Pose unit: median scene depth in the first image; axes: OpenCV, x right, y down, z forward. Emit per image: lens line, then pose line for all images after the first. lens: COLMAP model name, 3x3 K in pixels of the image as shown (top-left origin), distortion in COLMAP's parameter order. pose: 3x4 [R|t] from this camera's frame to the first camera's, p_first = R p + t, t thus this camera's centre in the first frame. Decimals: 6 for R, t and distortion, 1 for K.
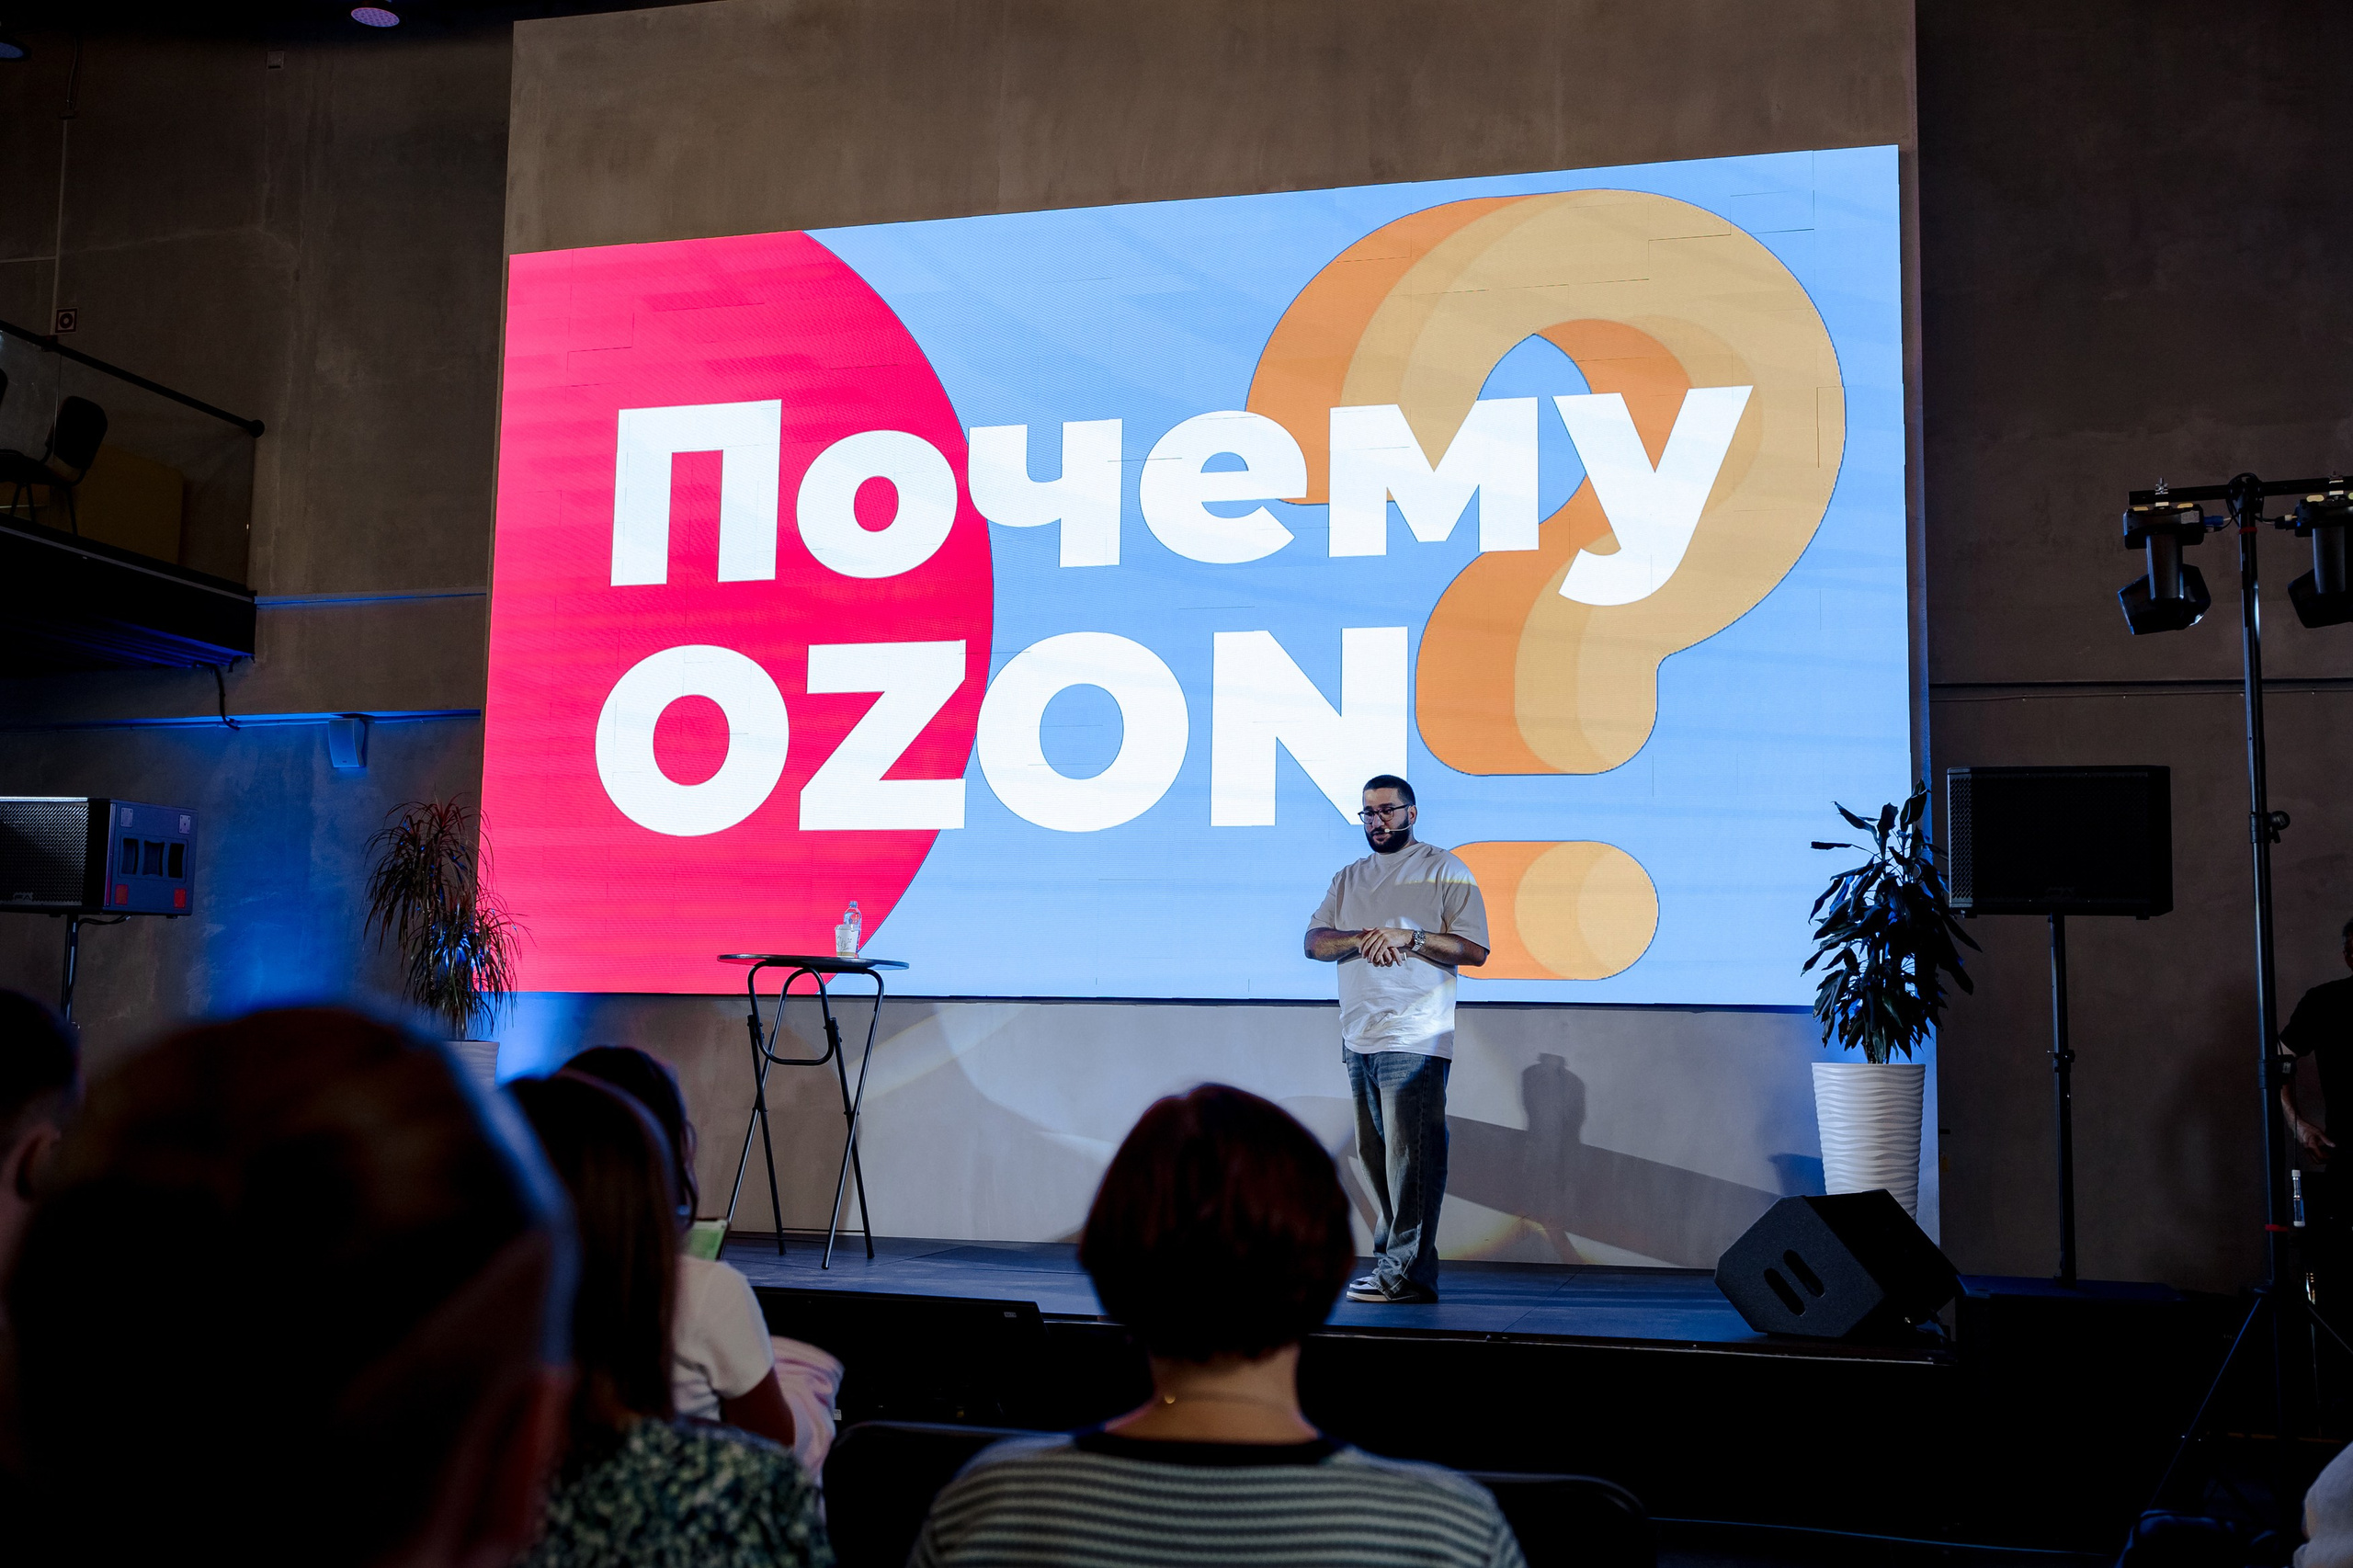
lens RADIAL K [[2397.1, 0, 1190.7], [0, 2397.1, 723.7], [0, 0, 1]] dist [-0.020555, 0.102546]
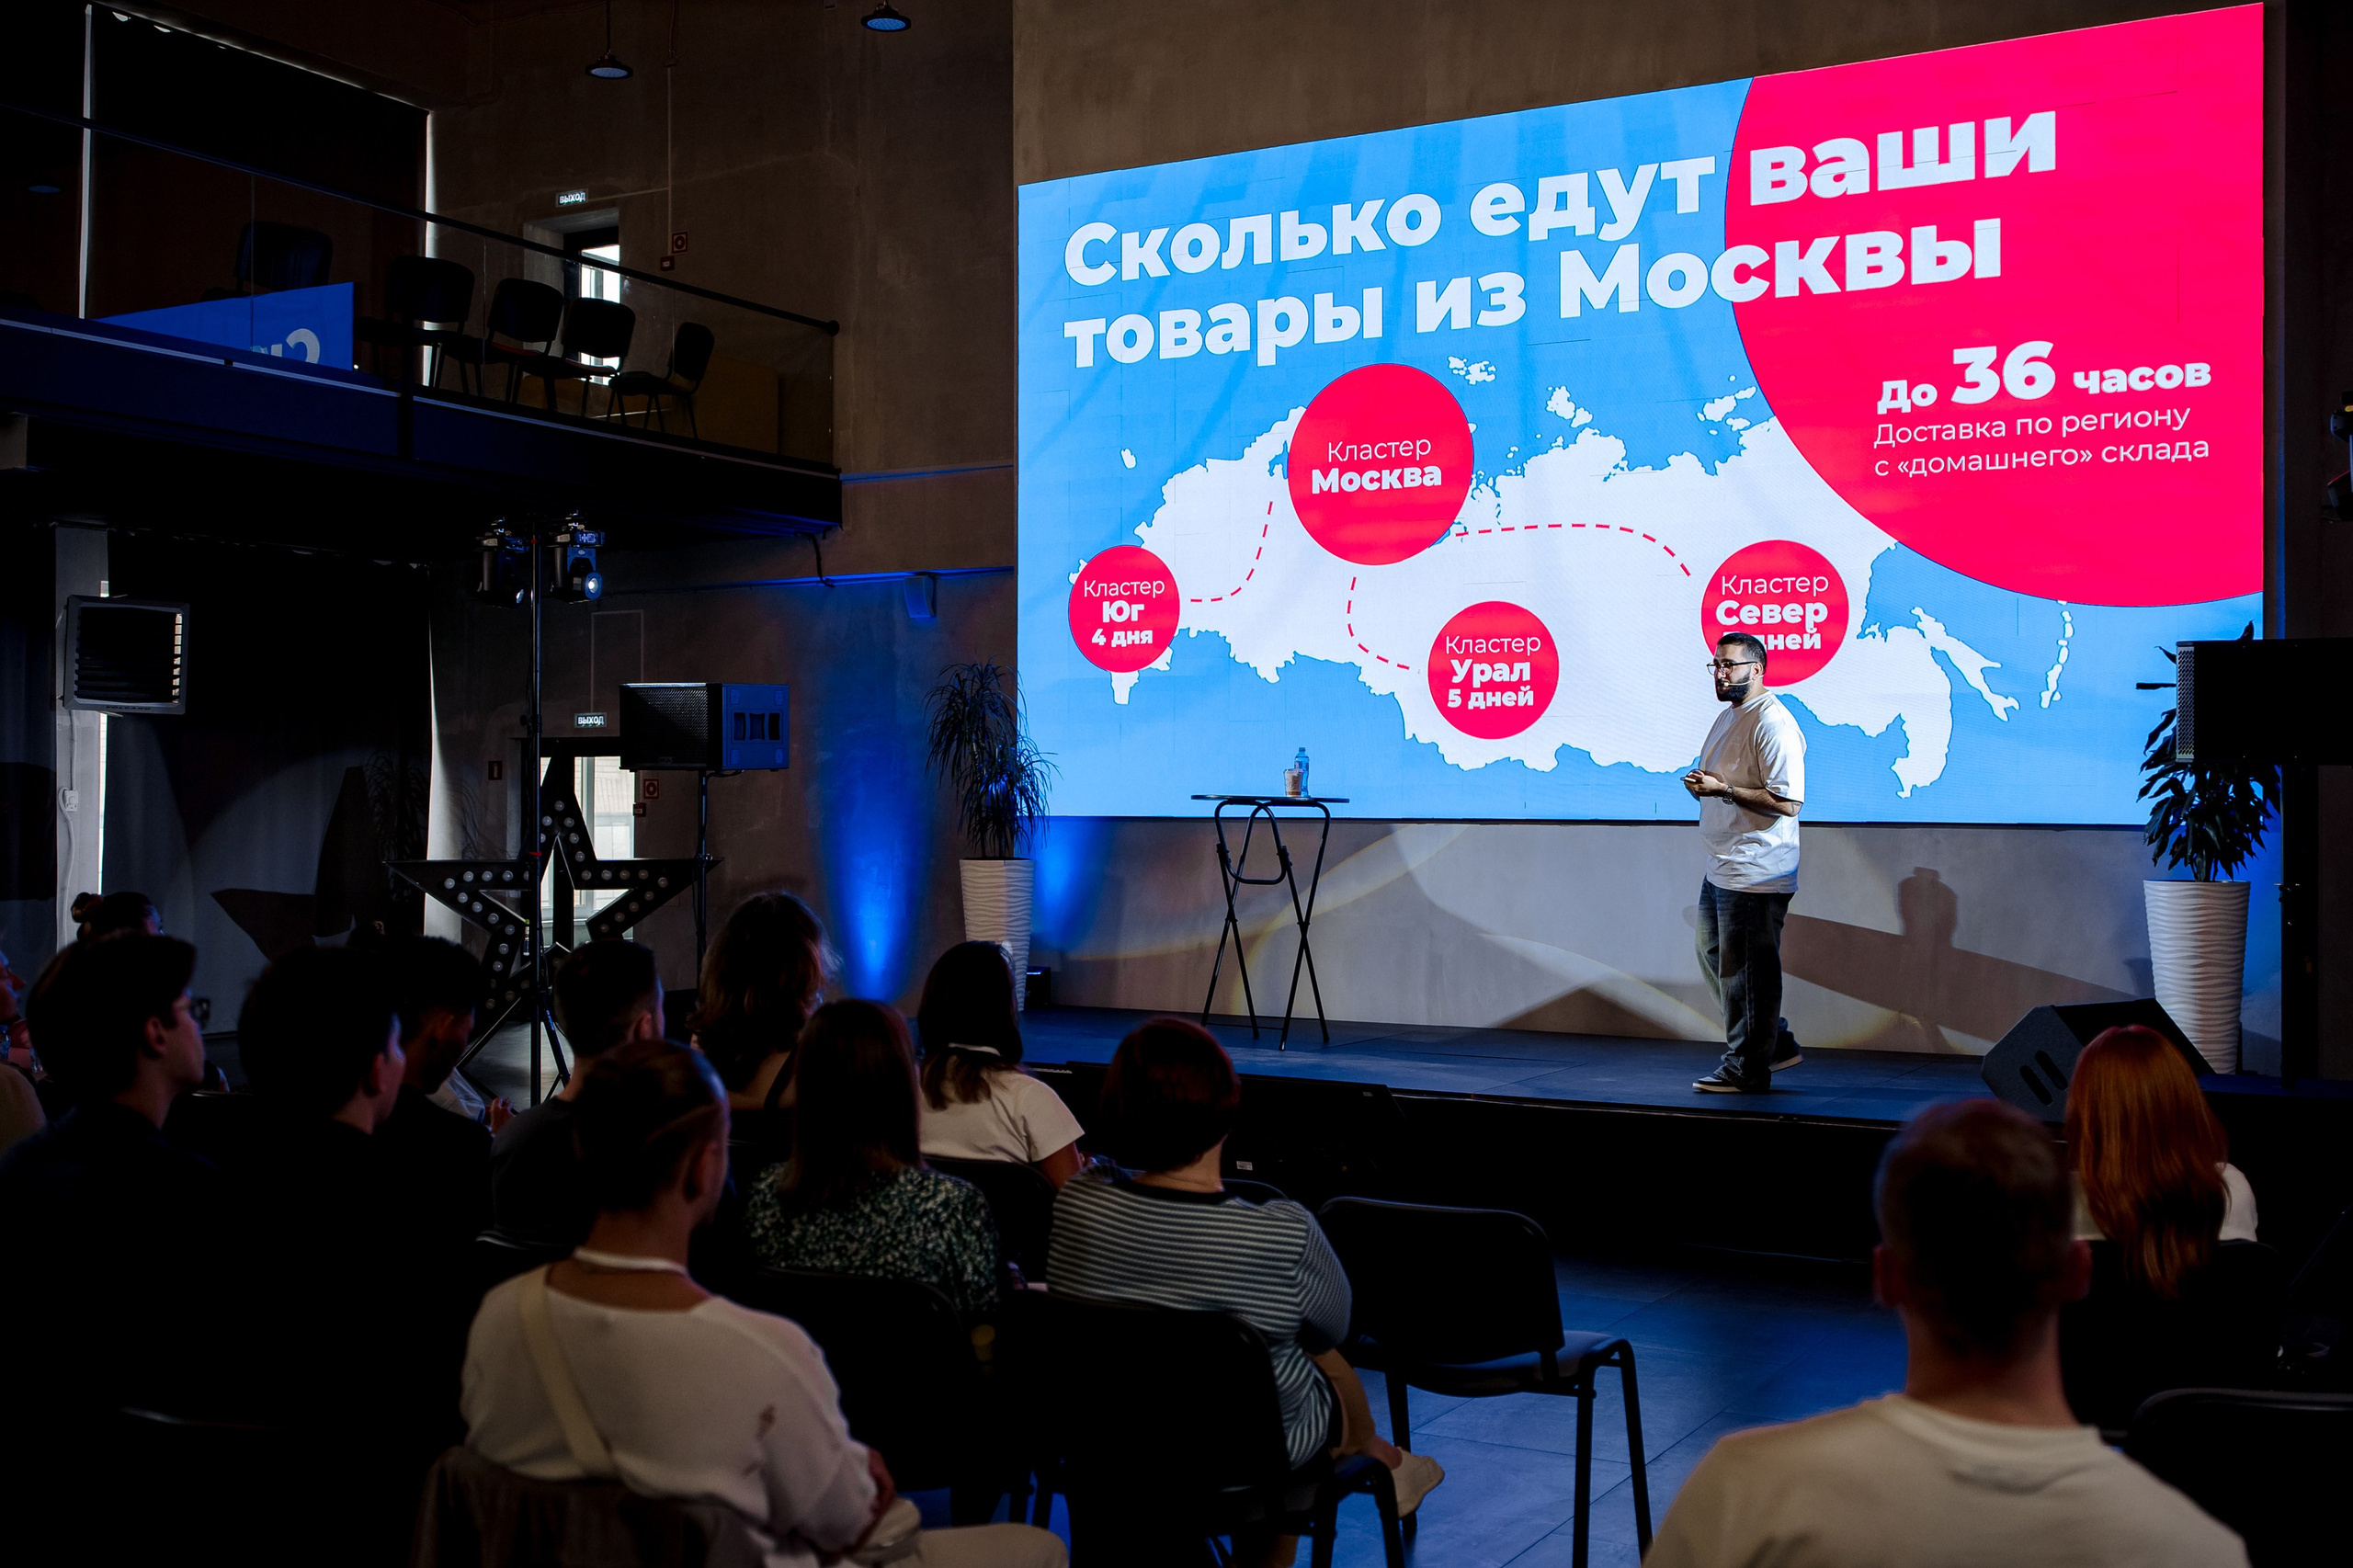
lens RADIAL K [[2465.5, 0, 1196.9], [0, 2465.5, 726.5], [0, 0, 1]] dist [-0.027170, 0.122983]
pose [[0.967707, -0.019989, -0.251285, 0.104546], [0.045831, 0.994188, 0.097412, -0.051920], [0.247877, -0.105783, 0.962999, -0.173344]]
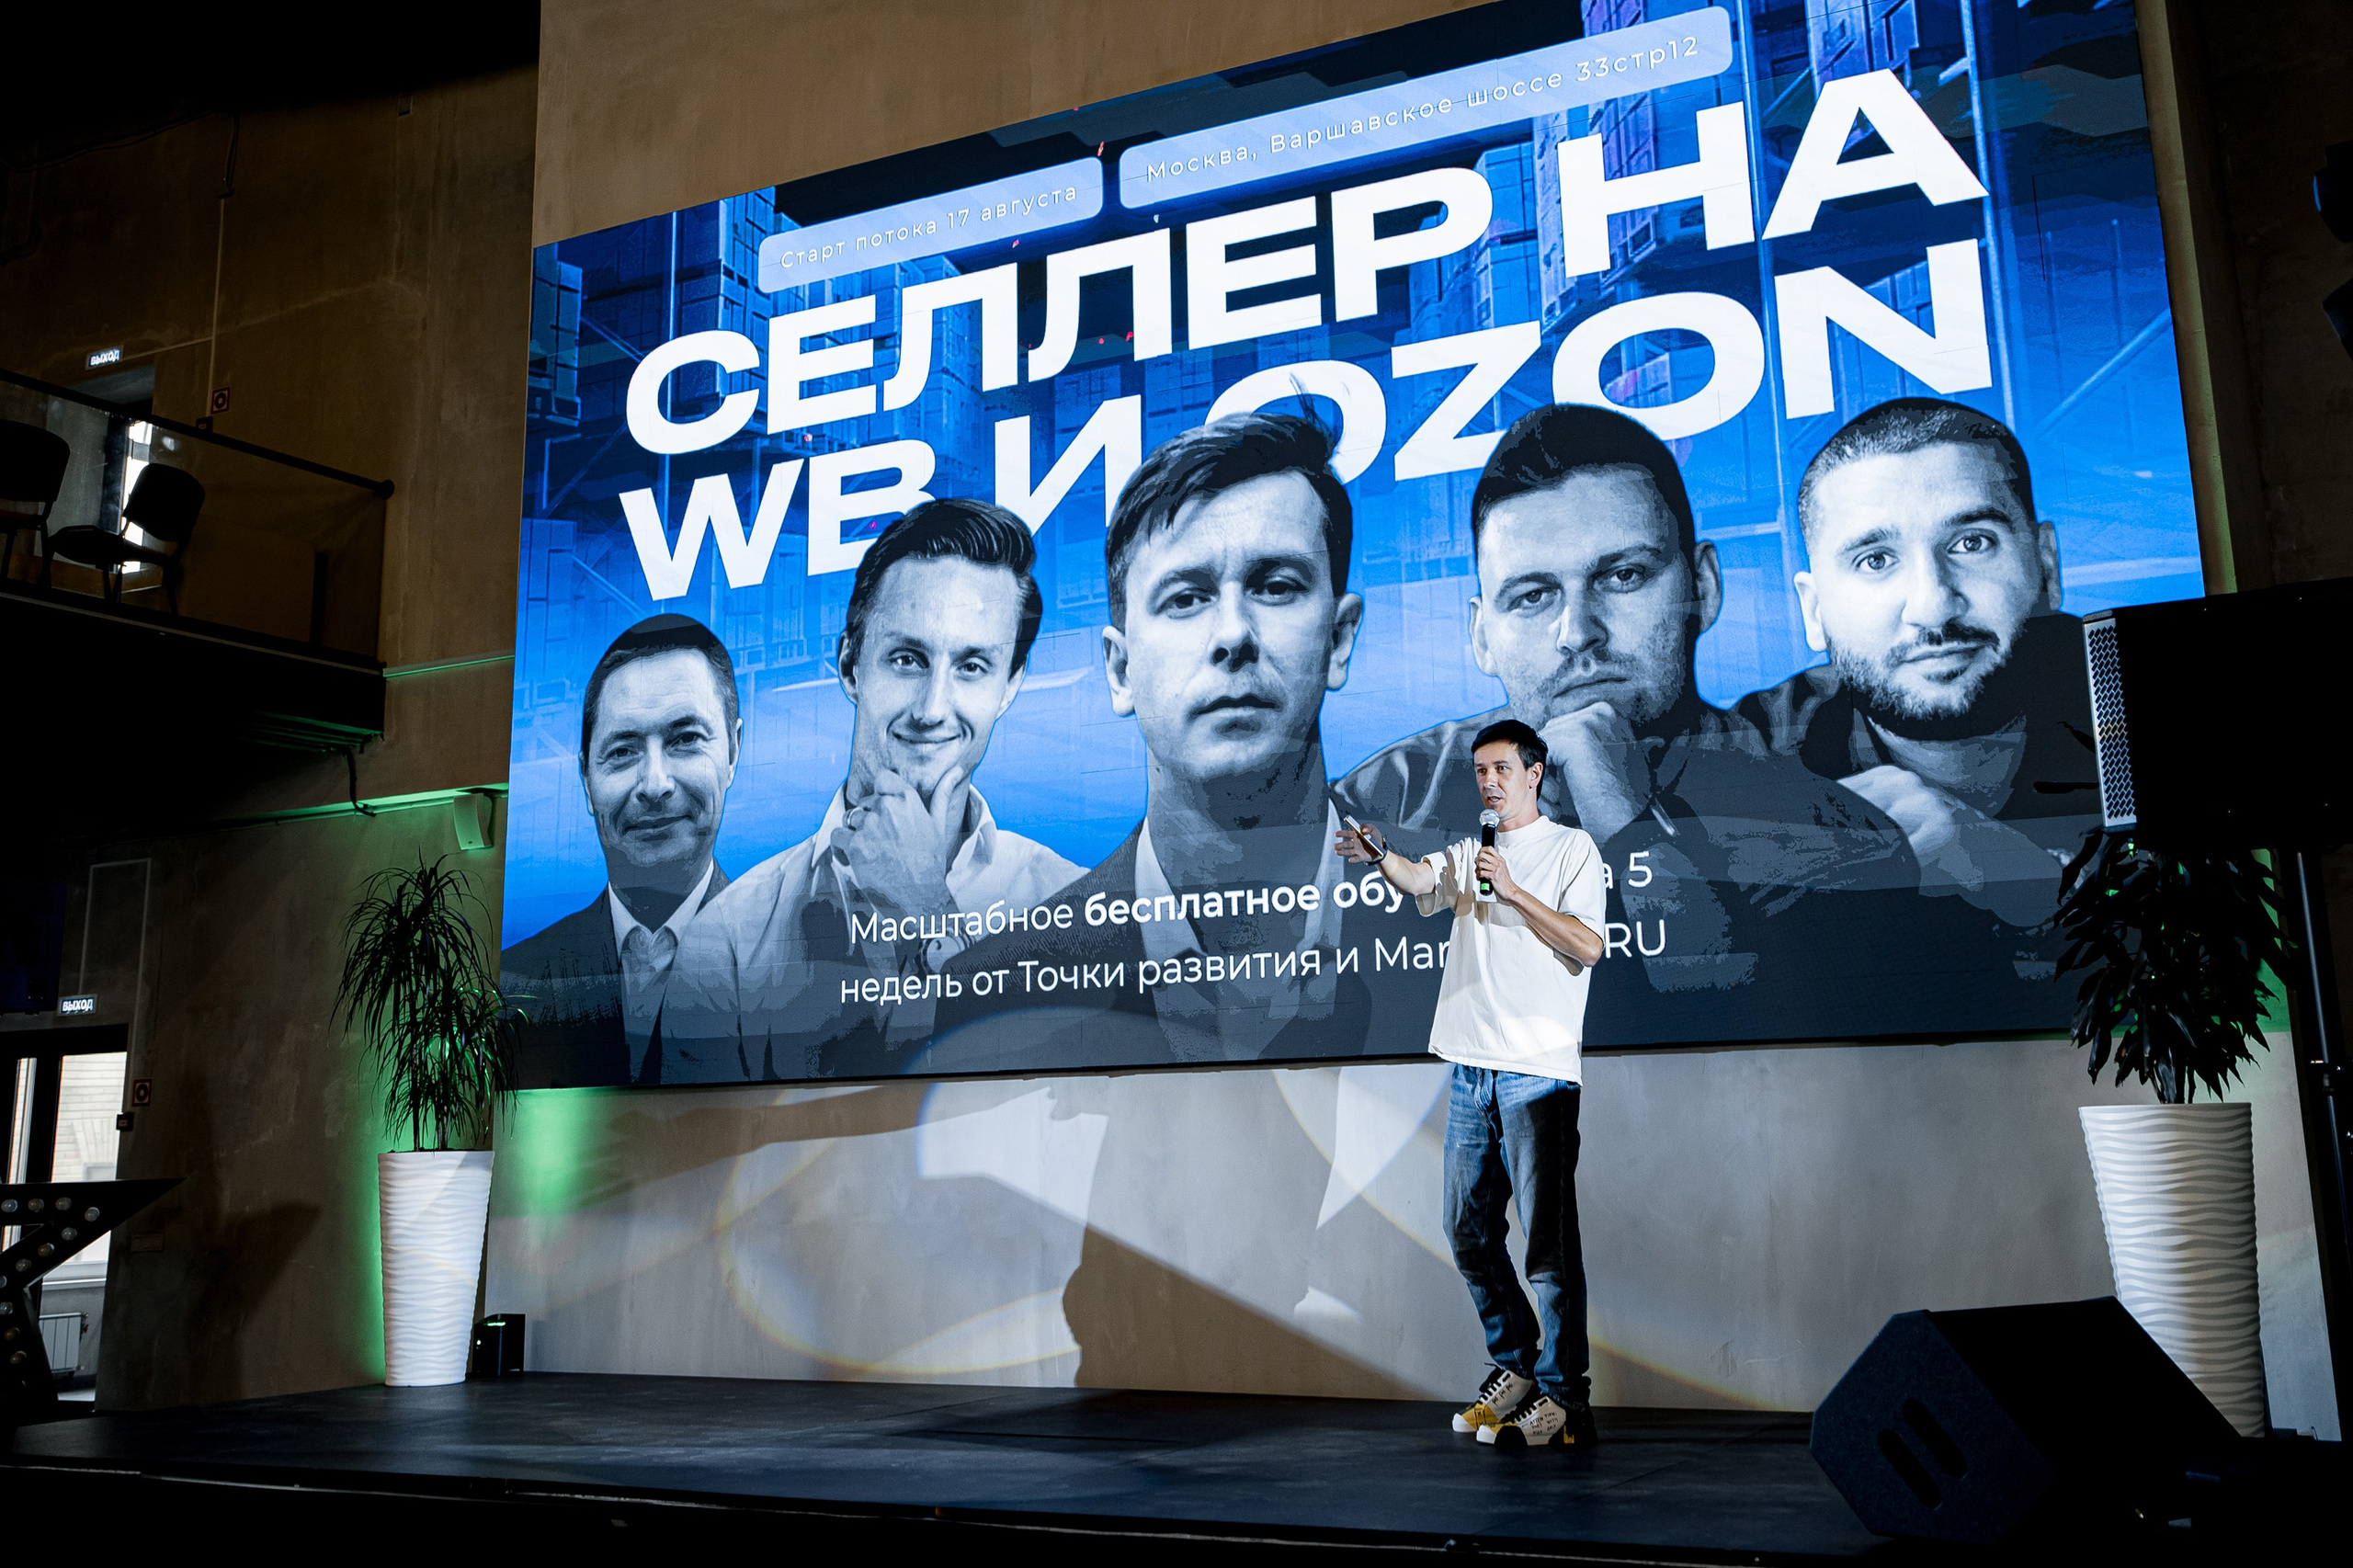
lens RADIAL K [[2440.3, 0, 1180.5], [0, 2440.3, 561.3], [0, 0, 1]] dist [-0.003812, 0.026726]
pose [[0.970710, -0.090067, -0.222734, 0.153523], [0.065927, 0.991342, -0.113551, 0.042053], [0.231033, 0.095541, 0.968244, 0.213976]]
